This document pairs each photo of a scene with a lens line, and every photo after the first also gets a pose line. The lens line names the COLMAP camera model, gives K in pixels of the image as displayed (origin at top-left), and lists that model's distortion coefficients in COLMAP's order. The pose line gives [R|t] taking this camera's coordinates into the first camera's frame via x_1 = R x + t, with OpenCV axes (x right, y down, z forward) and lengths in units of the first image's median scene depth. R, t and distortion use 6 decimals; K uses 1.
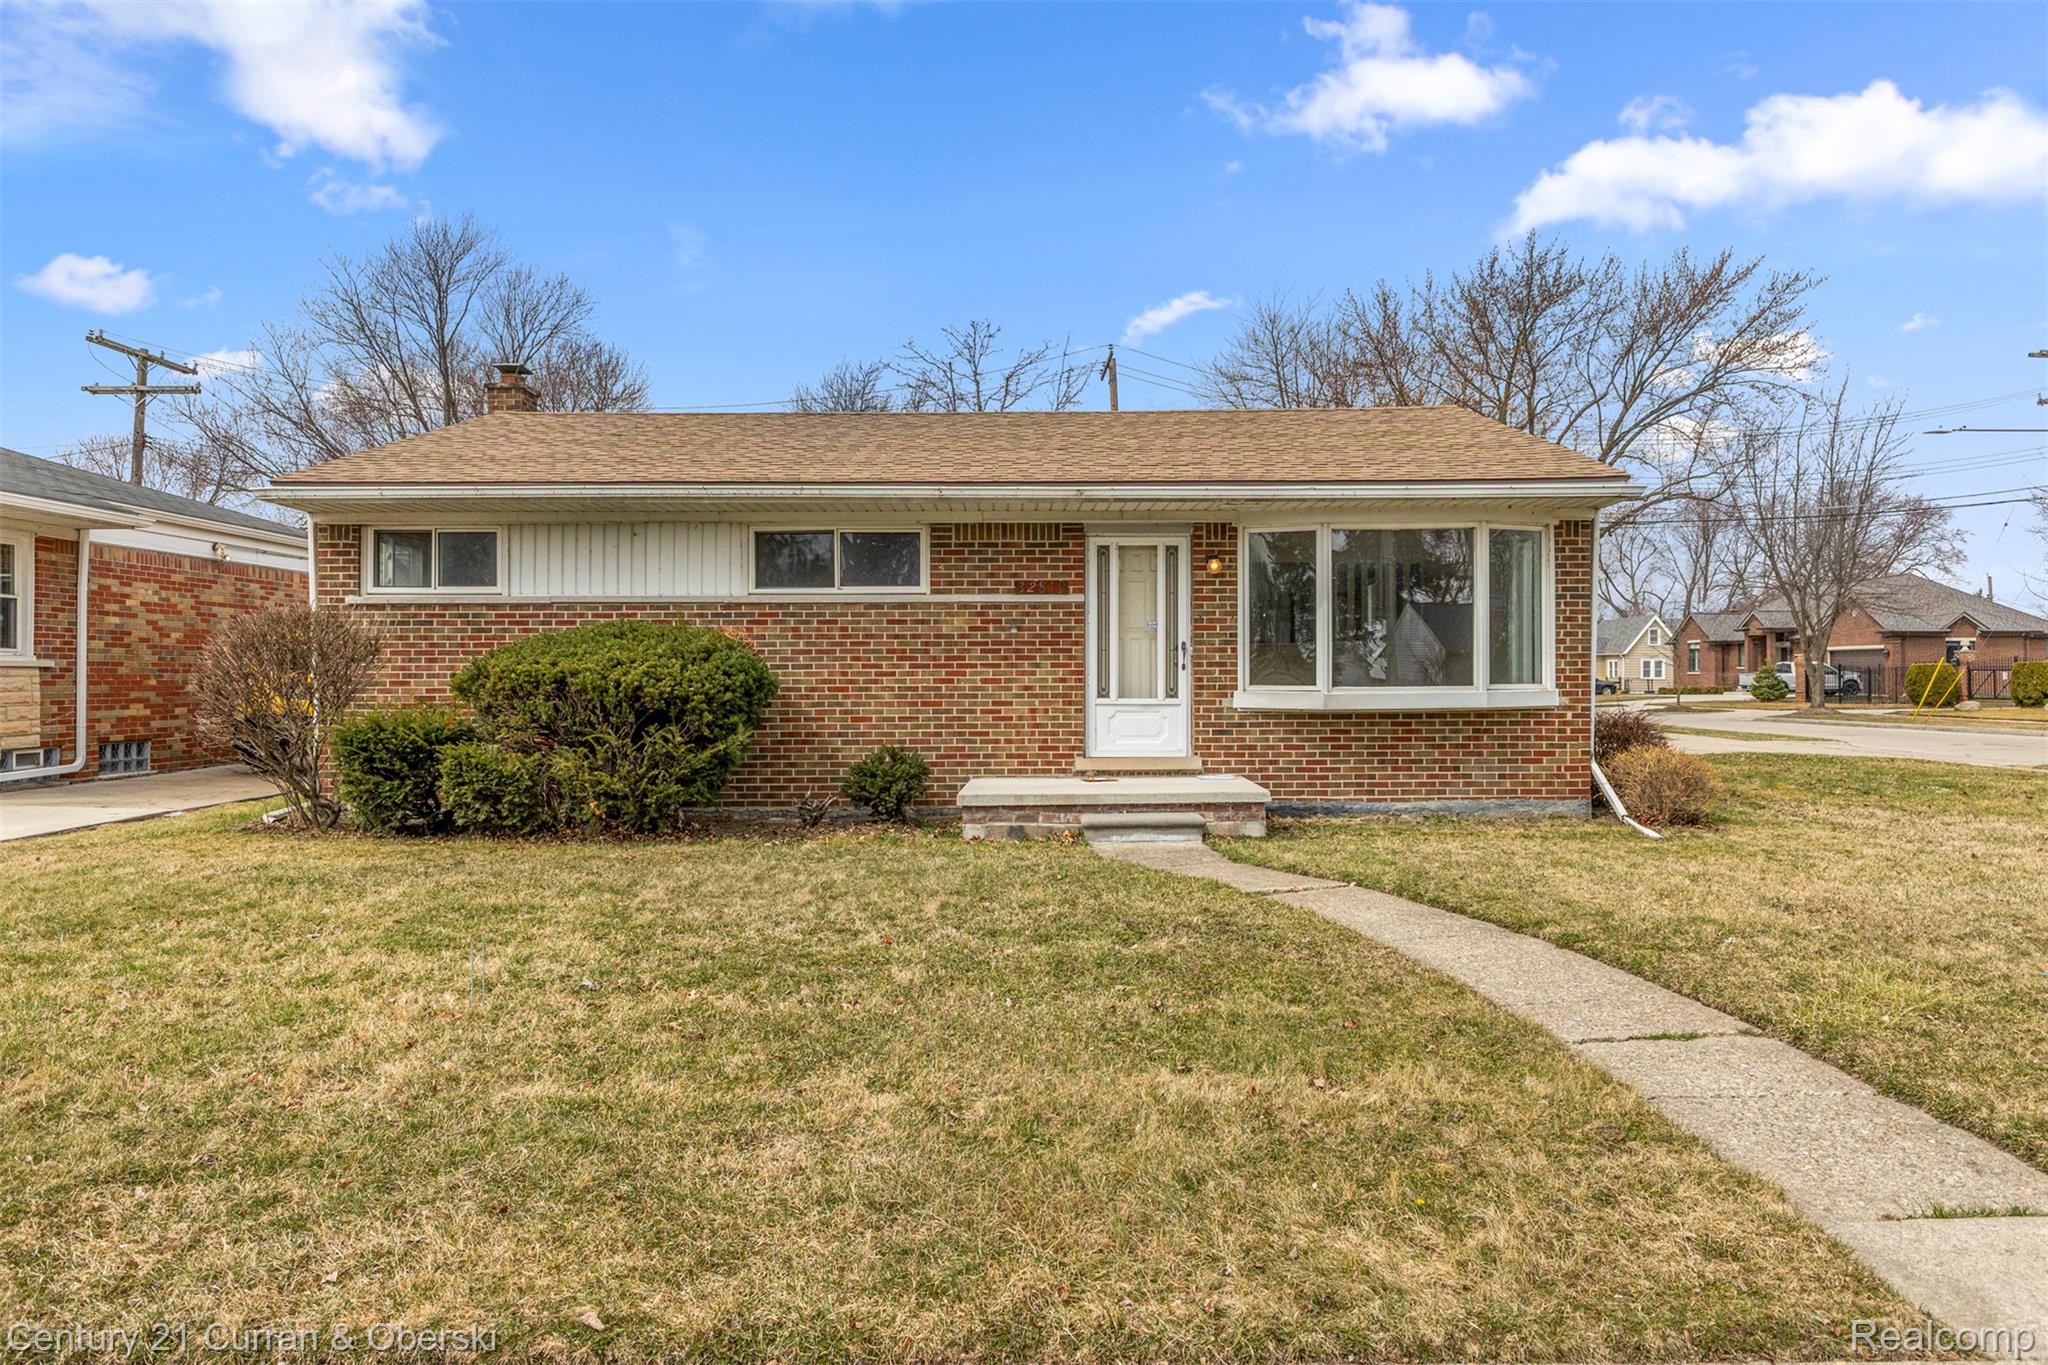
lens RADIAL K [[1327.0, 0, 1023.5], [0, 1327.0, 676.6], [0, 0, 1]] dist [0.000249, 0.001499]
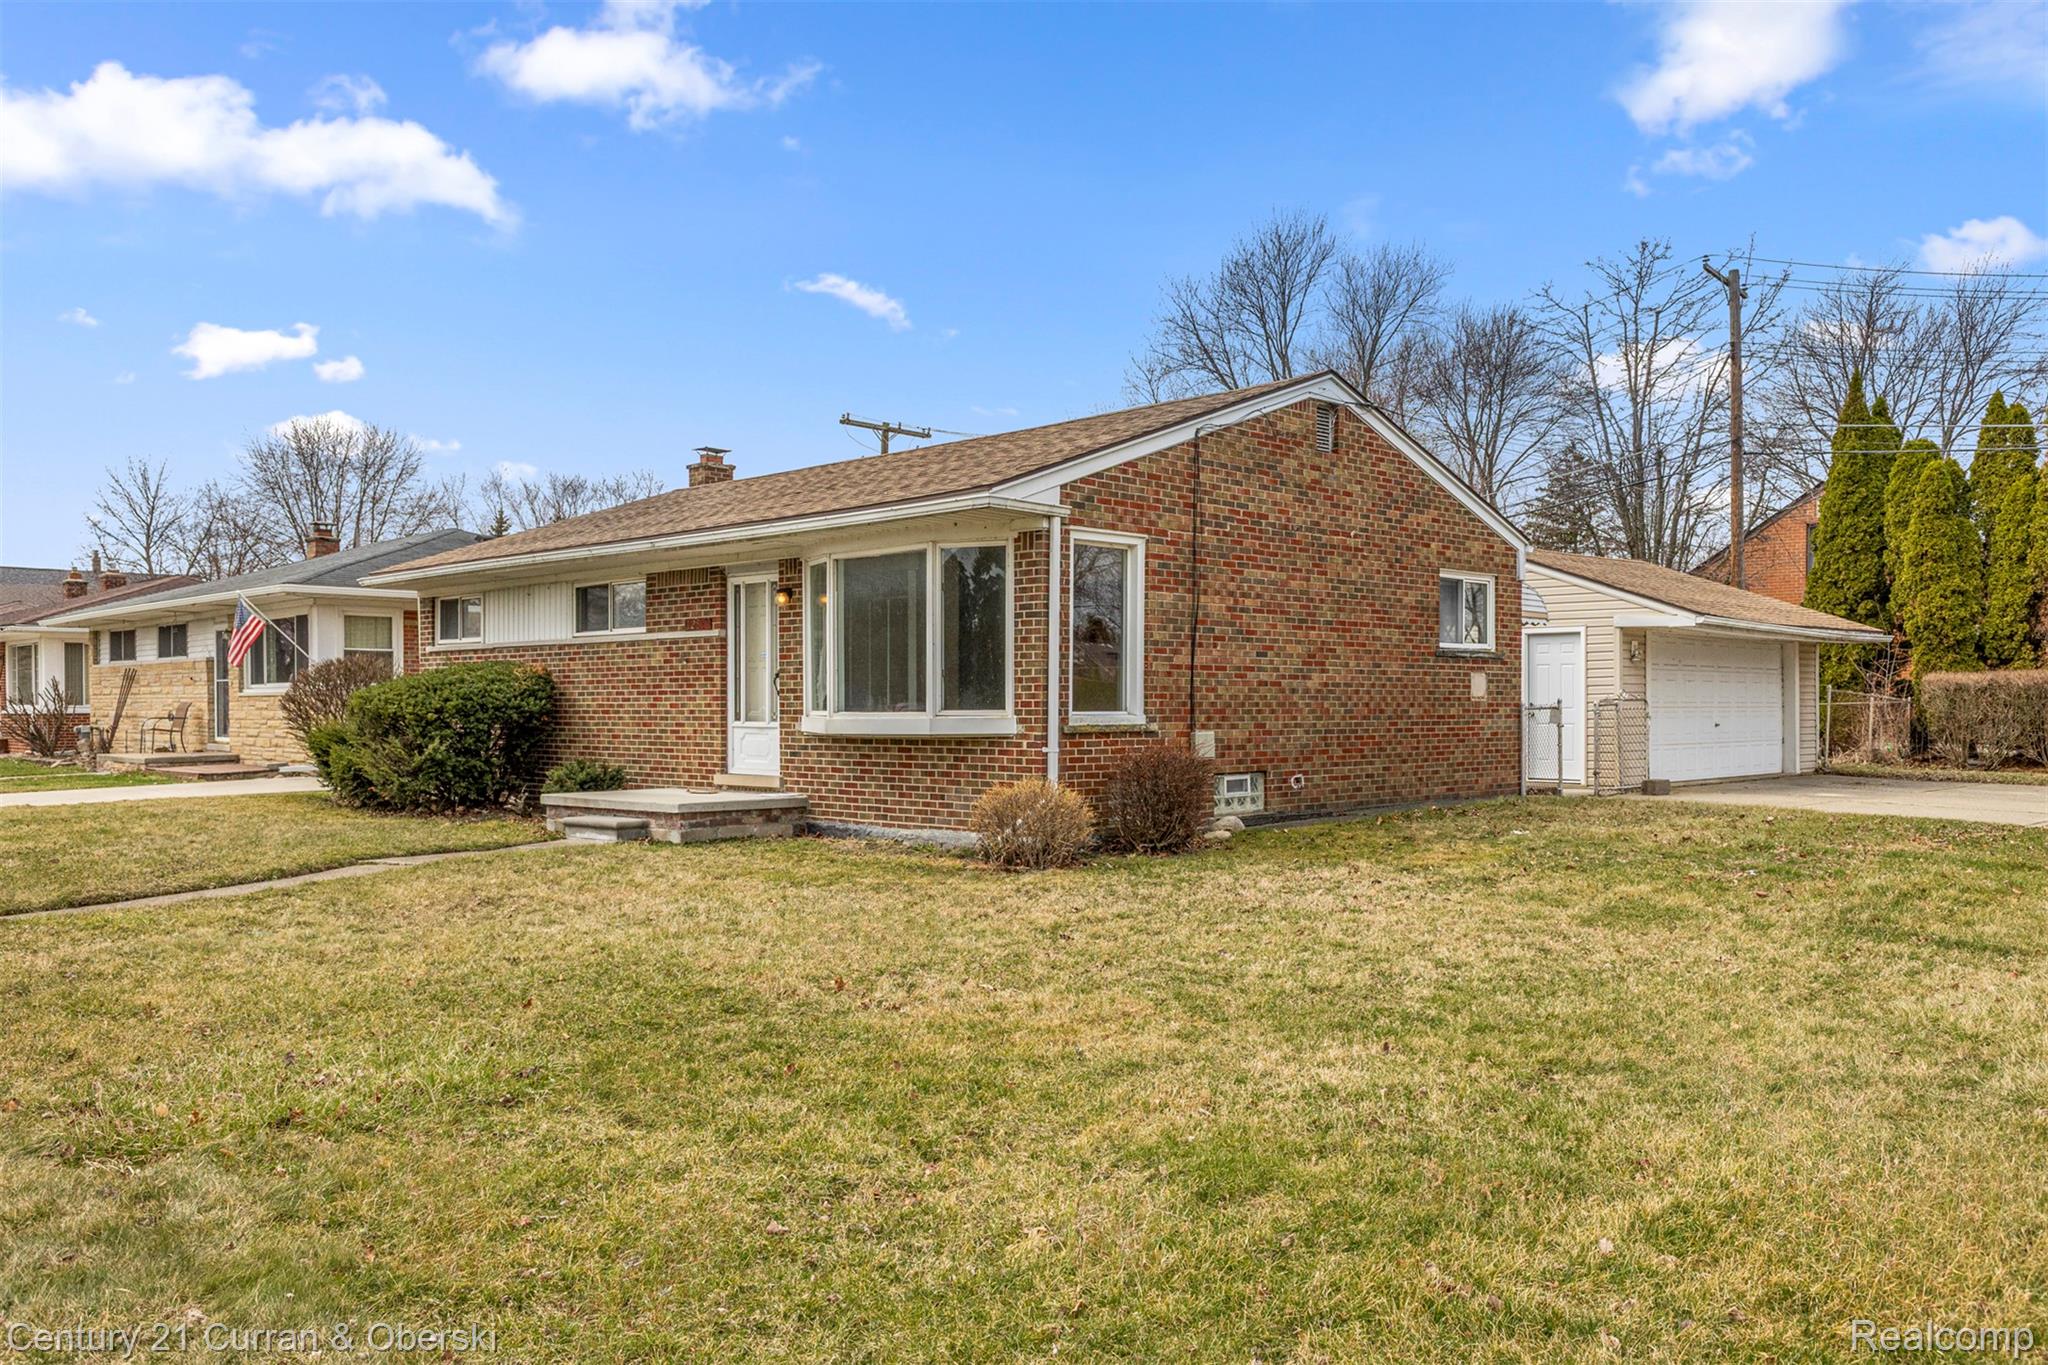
lens RADIAL K [[1639.4, 0, 1025.4], [0, 1639.4, 689.6], [0, 0, 1]] dist [0.001185, -0.001312]
pose [[0.702471, -0.004794, -0.711696, 1.218794], [-0.001750, 0.999963, -0.008463, 0.000784], [0.711710, 0.007190, 0.702437, 0.203634]]
